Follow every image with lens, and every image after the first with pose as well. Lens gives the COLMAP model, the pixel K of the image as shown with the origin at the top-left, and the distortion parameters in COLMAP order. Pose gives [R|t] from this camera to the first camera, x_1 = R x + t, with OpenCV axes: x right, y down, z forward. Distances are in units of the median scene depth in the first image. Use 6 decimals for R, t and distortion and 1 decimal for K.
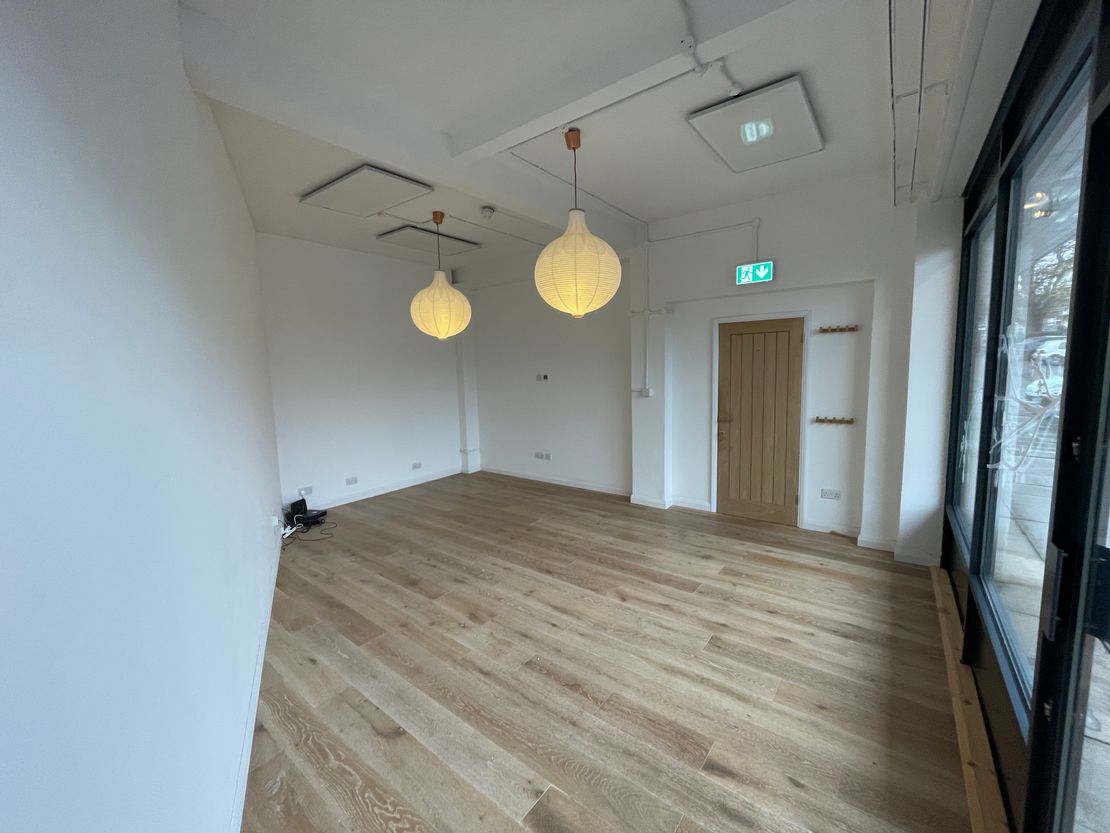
lens RADIAL K [[448.4, 0, 551.5], [0, 448.4, 414.2], [0, 0, 1]] dist [-0.002330, -0.000198]
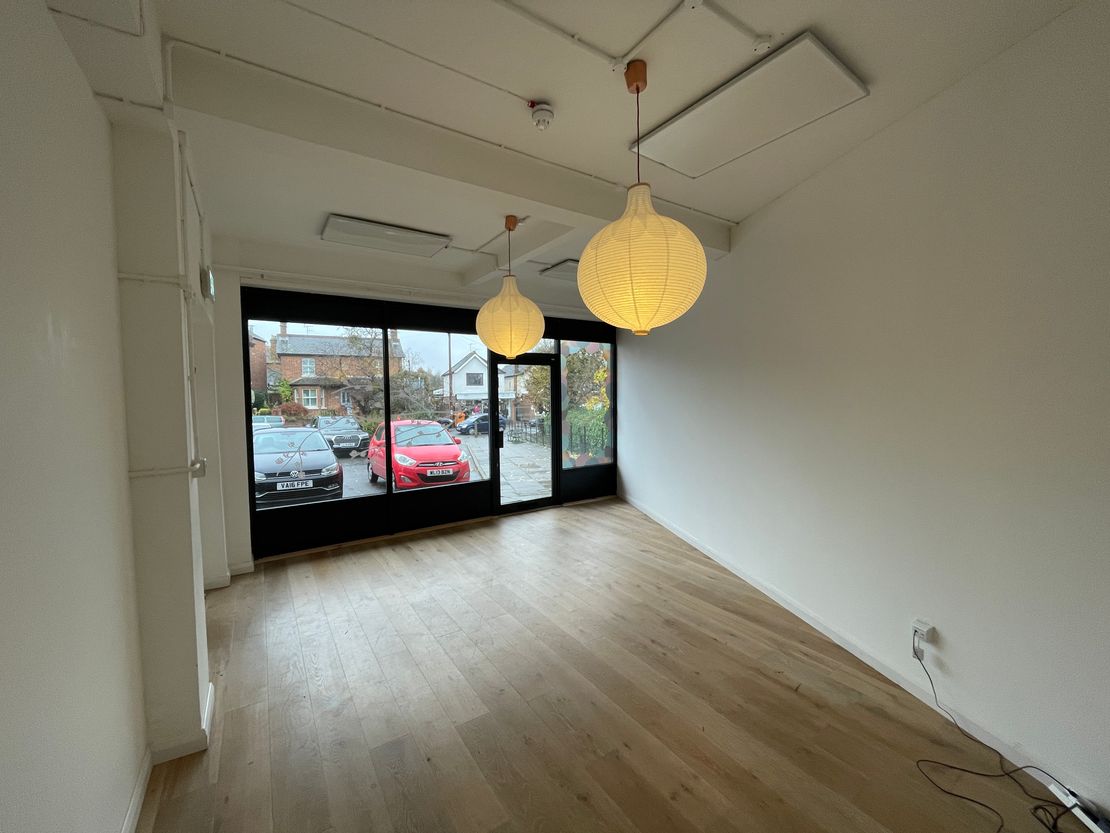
lens RADIAL K [[448.4, 0, 551.5], [0, 448.4, 414.2], [0, 0, 1]] dist [-0.002330, -0.000198]
pose [[-0.947468, 0.024518, 0.318908, -0.457667], [0.073198, 0.987218, 0.141570, -0.243613], [-0.311361, 0.157477, -0.937153, 2.251734]]
